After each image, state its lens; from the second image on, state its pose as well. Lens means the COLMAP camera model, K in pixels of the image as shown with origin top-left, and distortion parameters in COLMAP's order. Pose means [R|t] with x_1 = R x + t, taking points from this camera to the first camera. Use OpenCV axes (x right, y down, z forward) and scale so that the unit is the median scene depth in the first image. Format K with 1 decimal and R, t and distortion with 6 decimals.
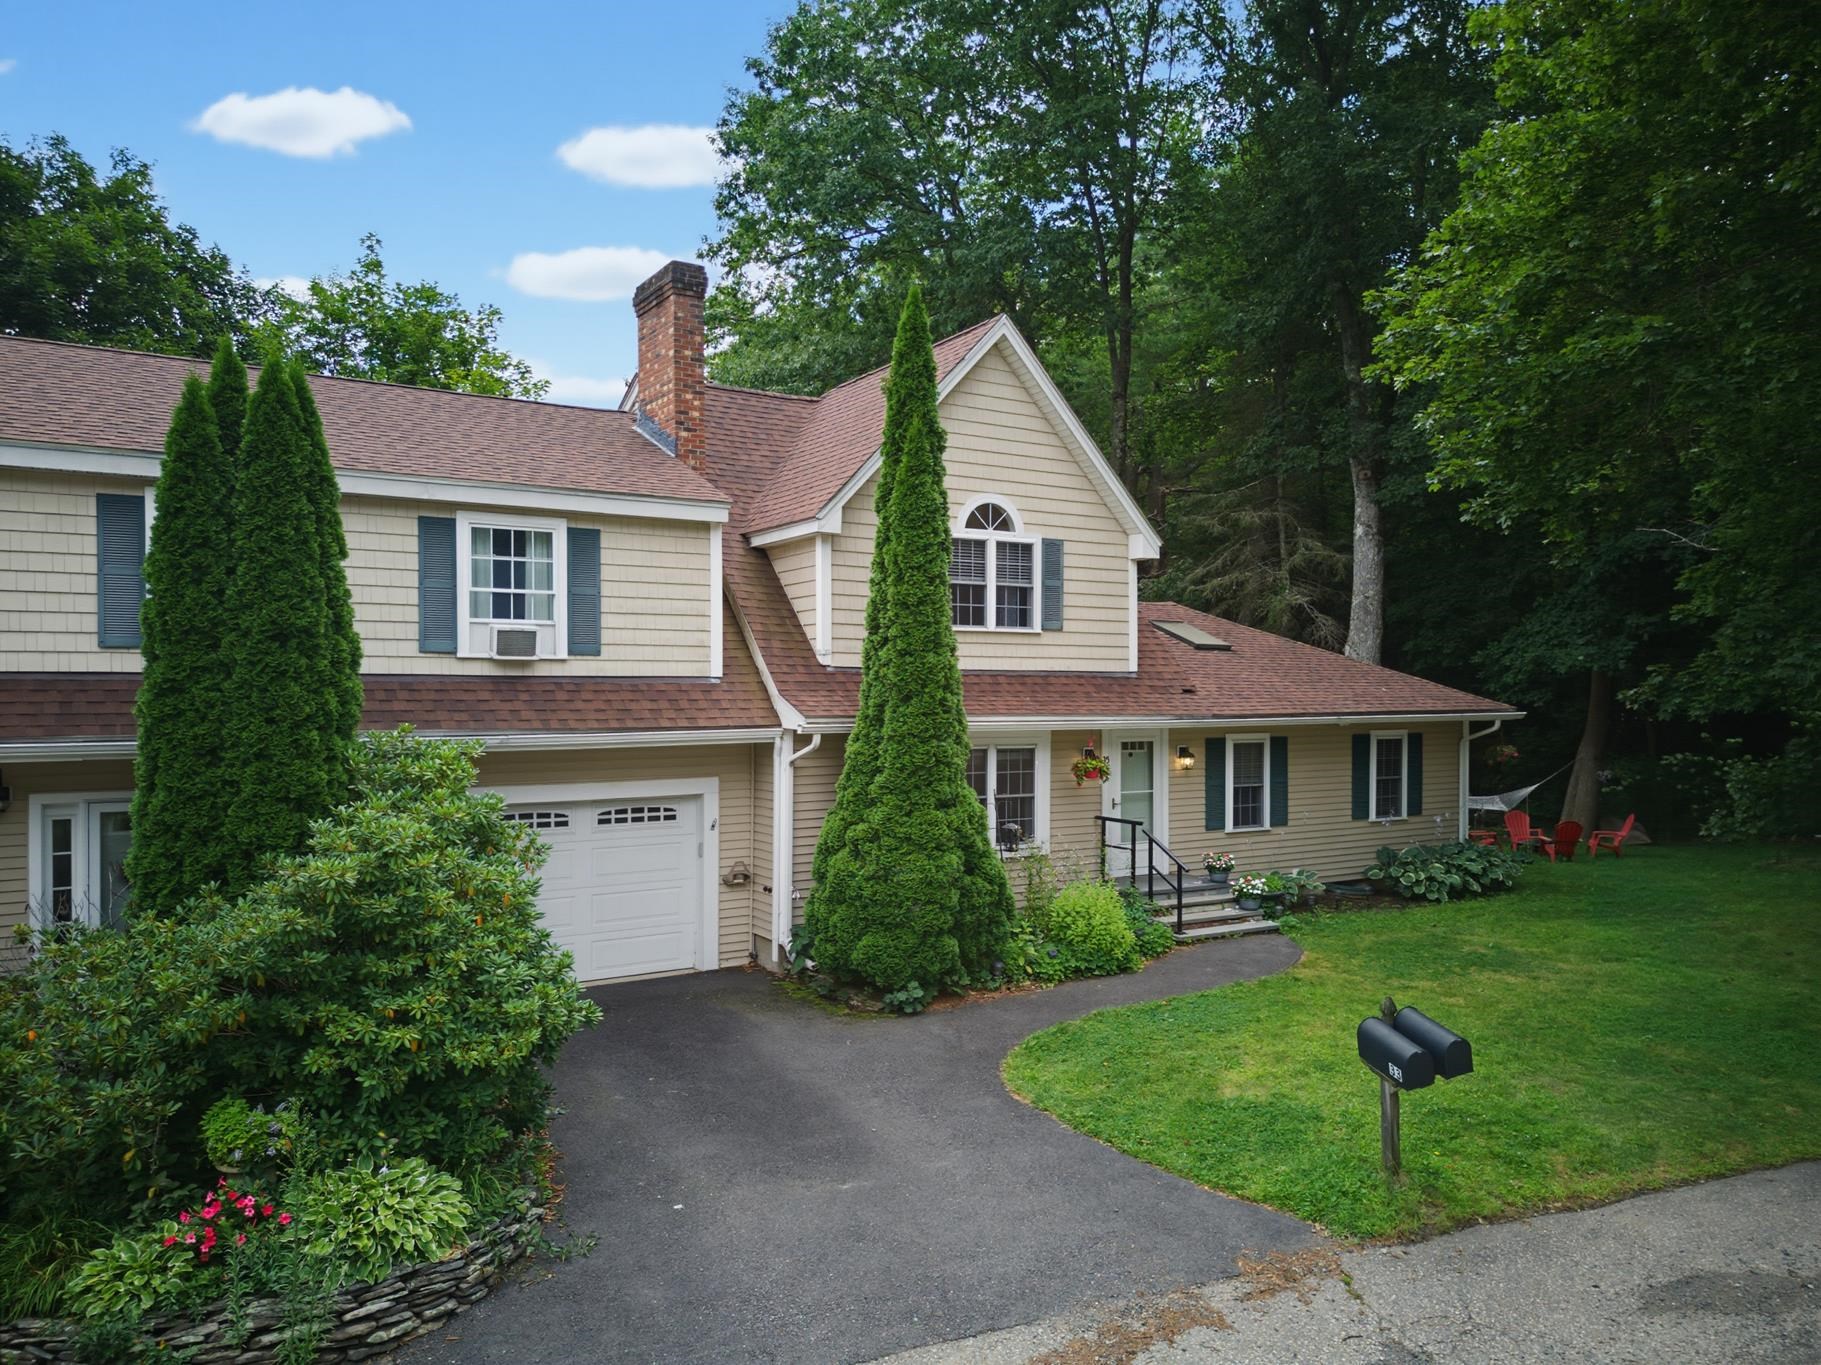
lens RADIAL K [[1262.9, 0, 999.9], [0, 1262.9, 680.7], [0, 0, 1]] dist [0.082255, -0.090338]
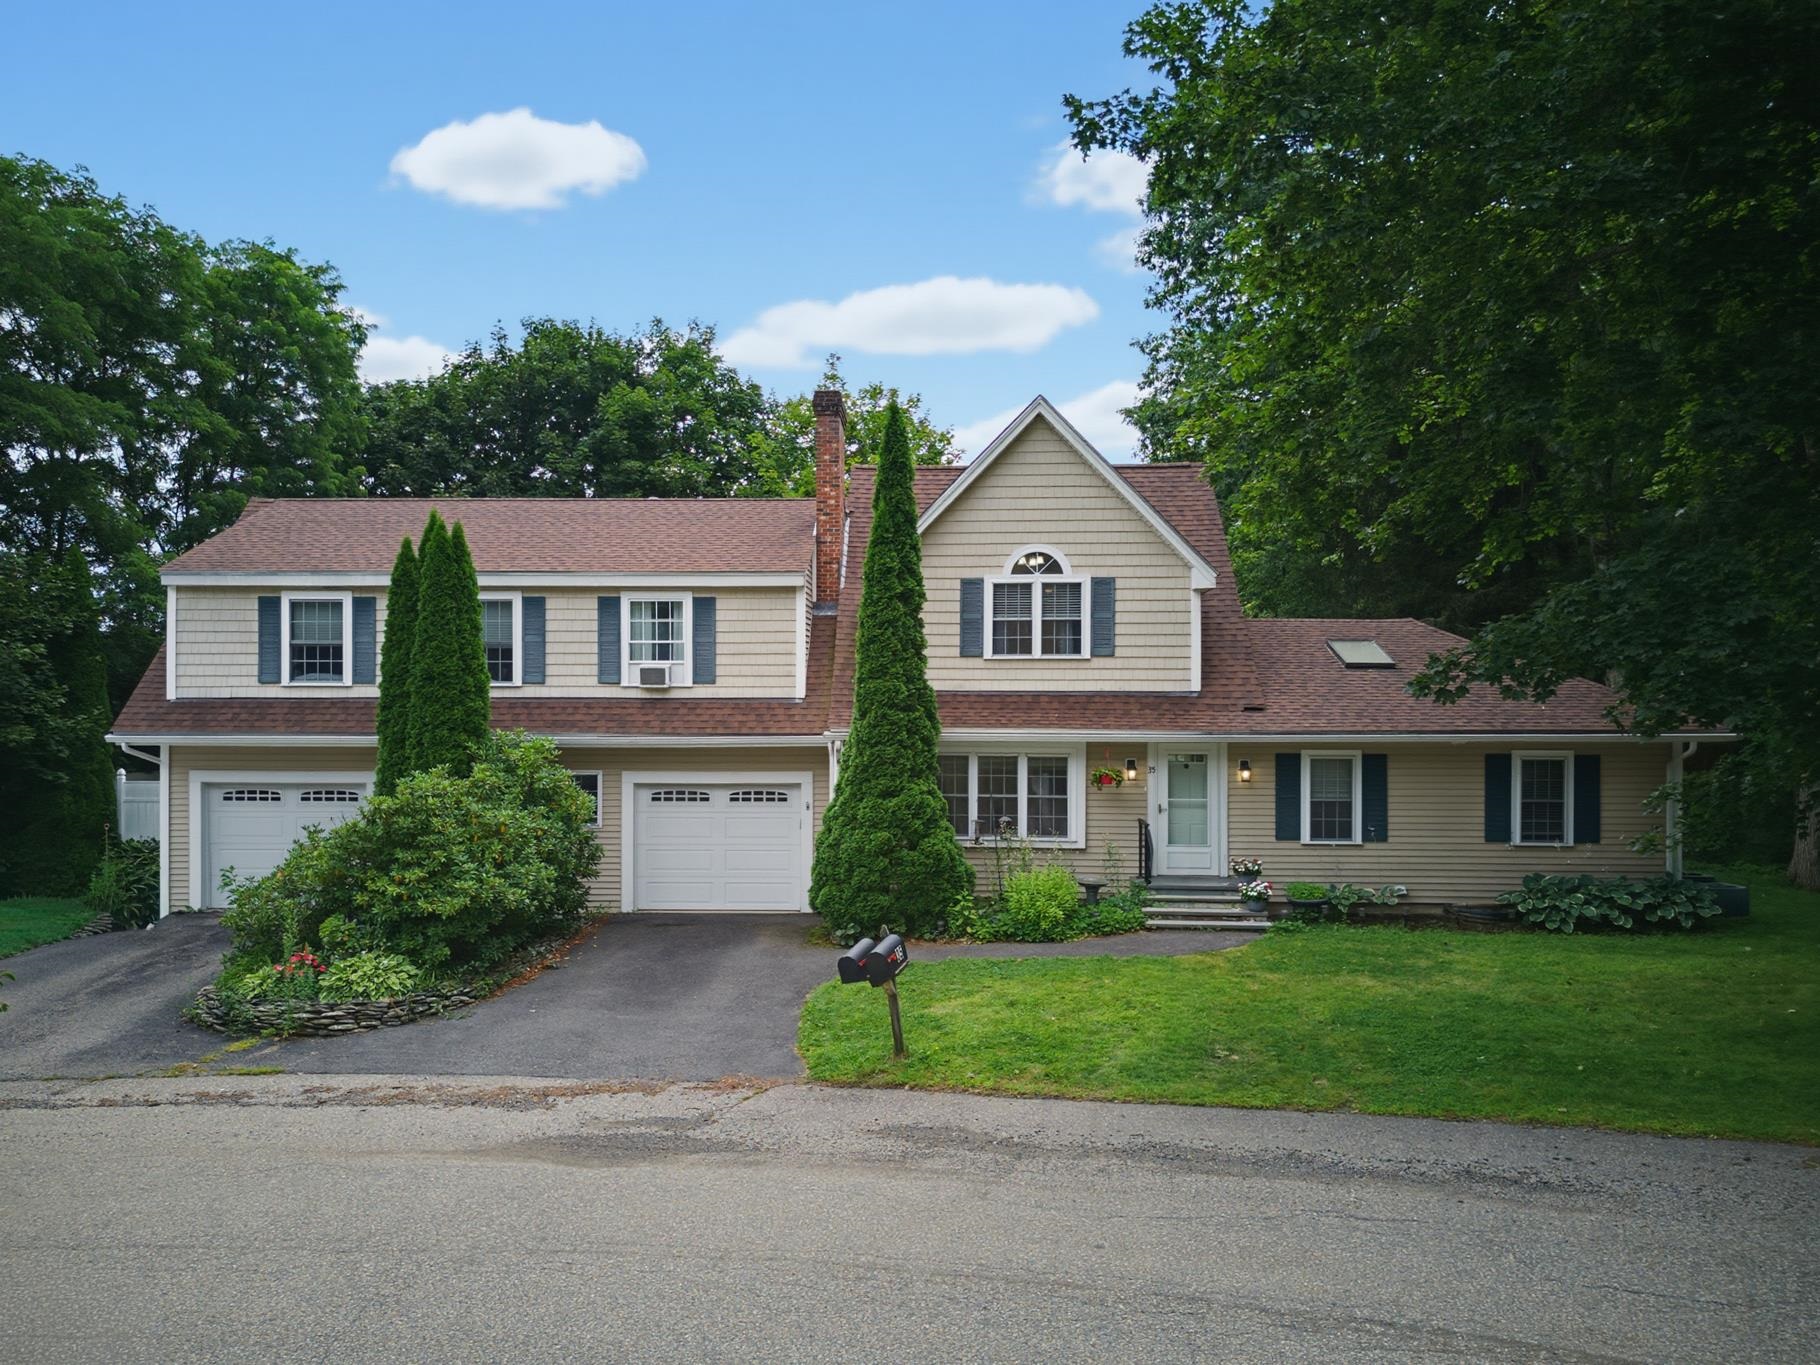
lens RADIAL K [[1288.3, 0, 910.0], [0, 1288.3, 682.5], [0, 0, 1]] dist [0.044539, -0.000921]
pose [[0.834226, -0.010196, -0.551328, 0.572331], [0.003475, 0.999906, -0.013235, -0.000748], [0.551412, 0.009125, 0.834183, -0.087144]]
